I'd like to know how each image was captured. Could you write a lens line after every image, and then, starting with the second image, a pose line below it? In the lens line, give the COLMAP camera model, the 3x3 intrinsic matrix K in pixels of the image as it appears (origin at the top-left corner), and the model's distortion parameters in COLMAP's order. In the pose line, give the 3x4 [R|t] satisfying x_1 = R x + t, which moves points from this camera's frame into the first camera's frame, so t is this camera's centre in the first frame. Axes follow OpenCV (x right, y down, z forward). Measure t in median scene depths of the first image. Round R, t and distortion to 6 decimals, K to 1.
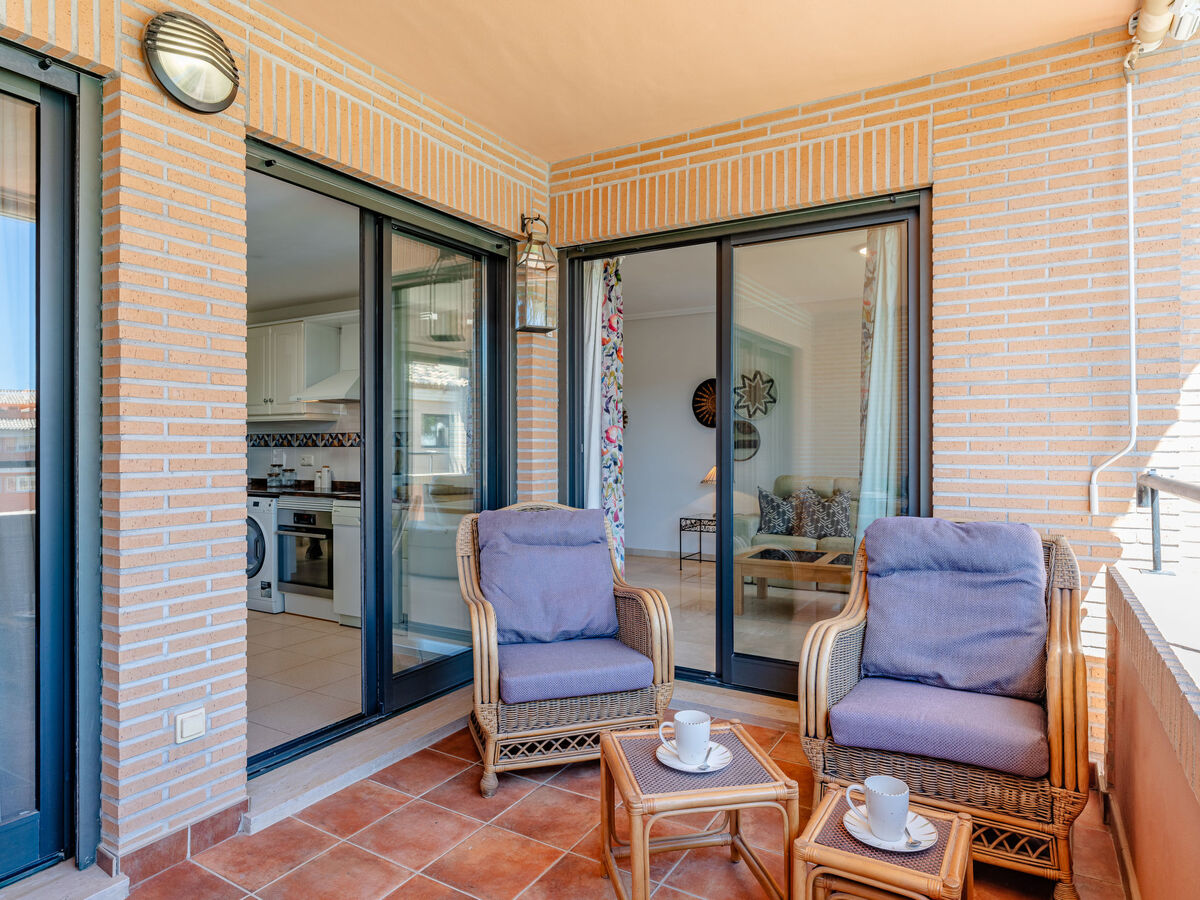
lens RADIAL K [[727.6, 0, 597.2], [0, 727.6, 447.3], [0, 0, 1]] dist [-0.005138, 0.005852]
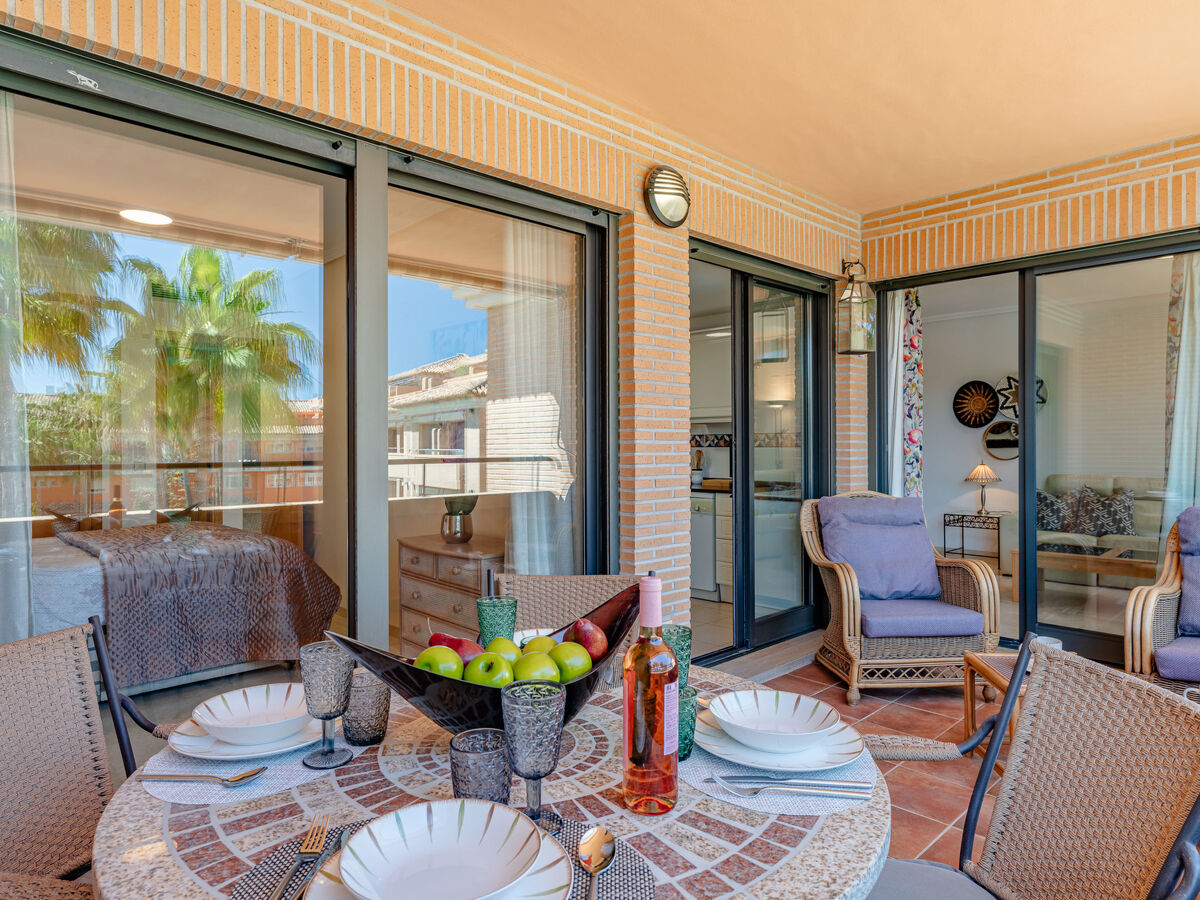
lens RADIAL K [[727.6, 0, 597.2], [0, 727.6, 447.3], [0, 0, 1]] dist [-0.005138, 0.005852]
pose [[0.962860, -0.002341, -0.269990, -0.186730], [0.002310, 0.999997, -0.000432, -0.000567], [0.269991, -0.000207, 0.962863, -0.333179]]
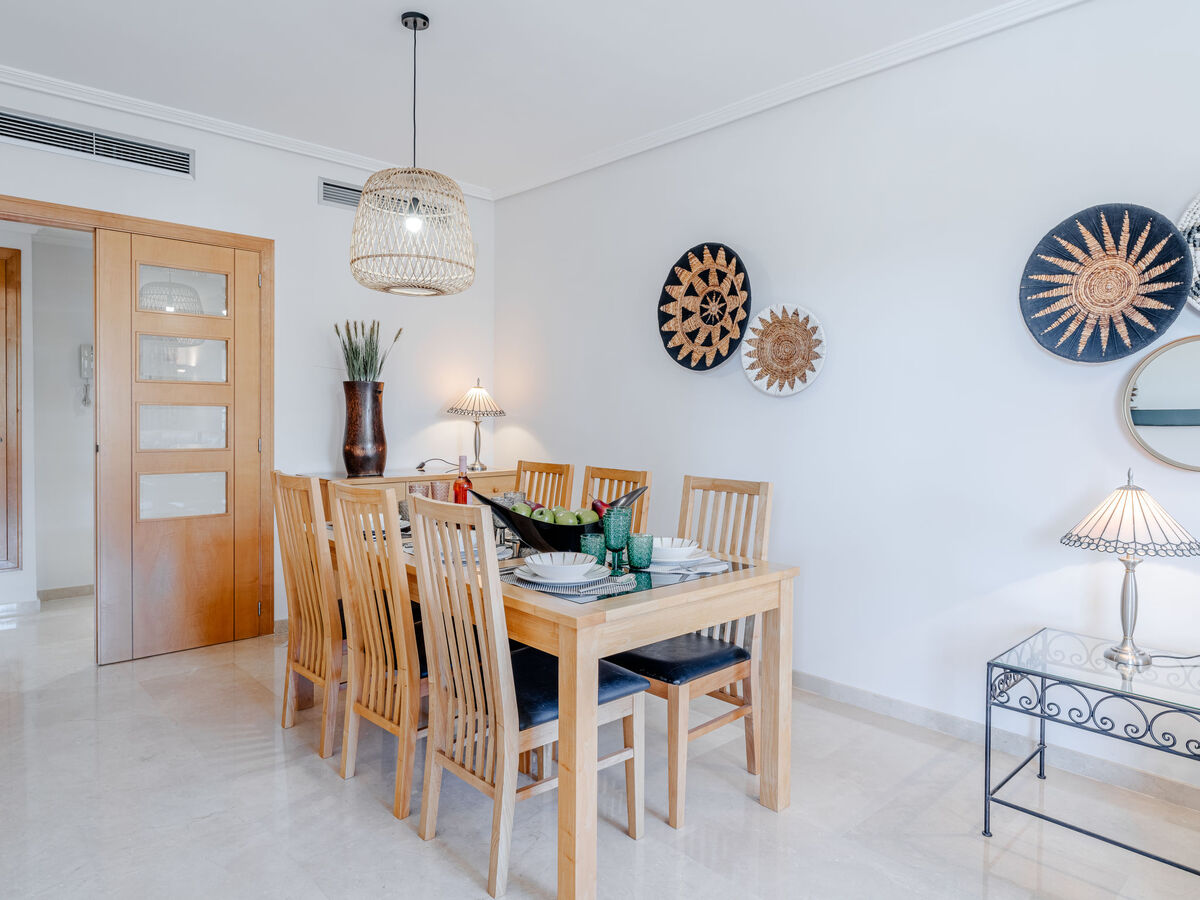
lens RADIAL K [[753.2, 0, 595.4], [0, 753.2, 430.8], [0, 0, 1]] dist [-0.004538, 0.000970]
pose [[0.961060, 0.016147, -0.275866, 0.092172], [-0.011237, 0.999749, 0.019371, -0.002643], [0.276110, -0.015517, 0.961001, 1.439258]]
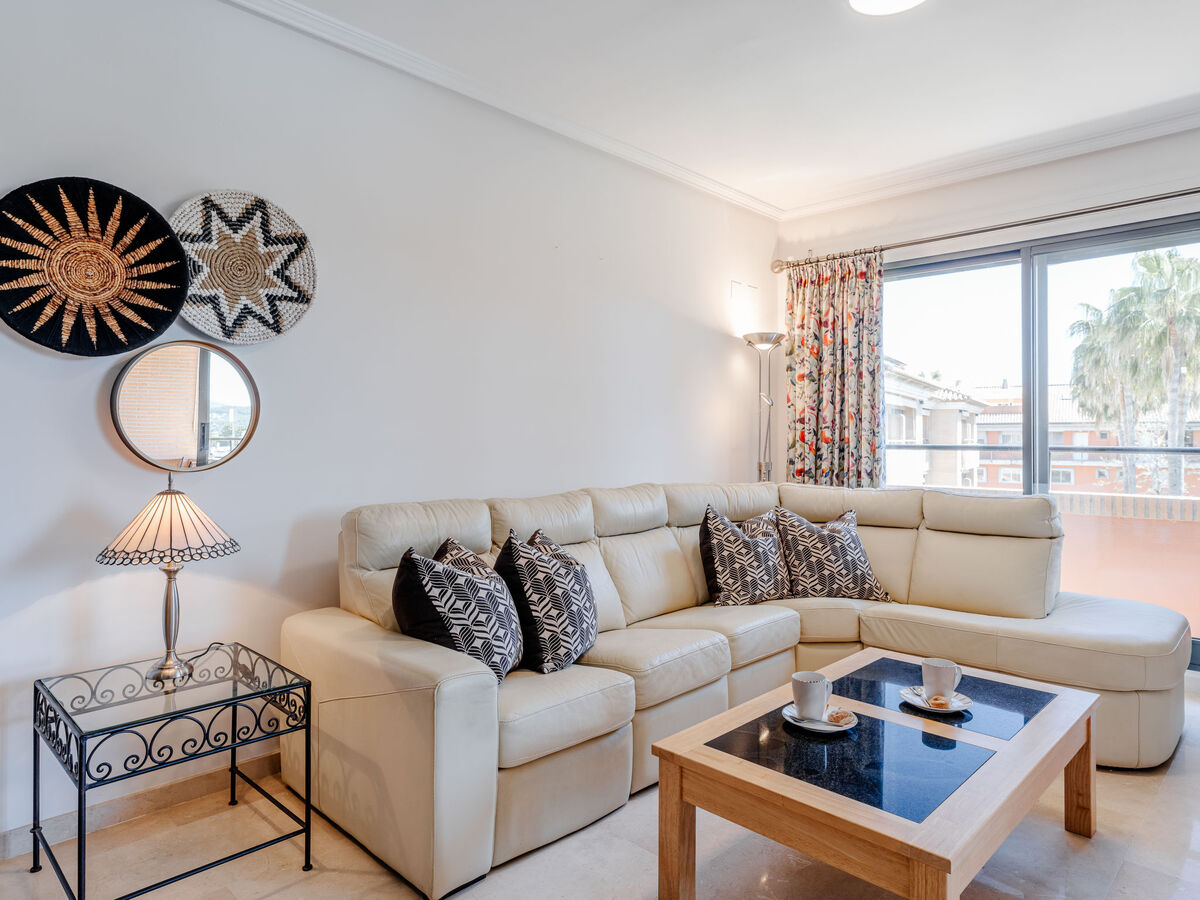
lens RADIAL K [[738.0, 0, 594.0], [0, 738.0, 429.4], [0, 0, 1]] dist [-0.005048, 0.003446]
pose [[0.234930, 0.011282, 0.971947, -0.157413], [-0.000363, 0.999934, -0.011519, 0.009576], [-0.972012, 0.002353, 0.234918, 1.715063]]
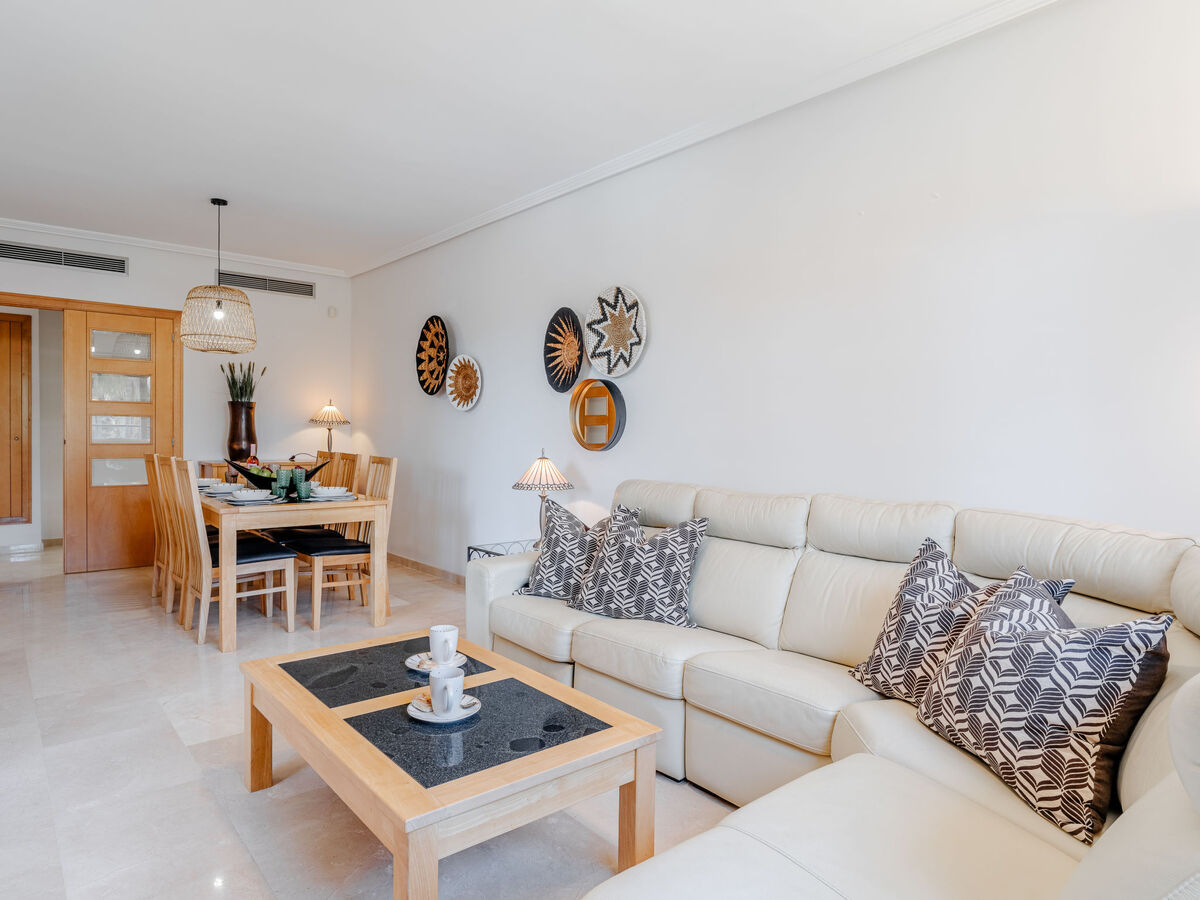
lens RADIAL K [[727.6, 0, 597.2], [0, 727.6, 447.3], [0, 0, 1]] dist [-0.005138, 0.005852]
pose [[0.946933, 0.020702, -0.320763, 0.855735], [-0.014960, 0.999681, 0.020356, 0.010279], [0.321082, -0.014477, 0.946941, 1.050957]]
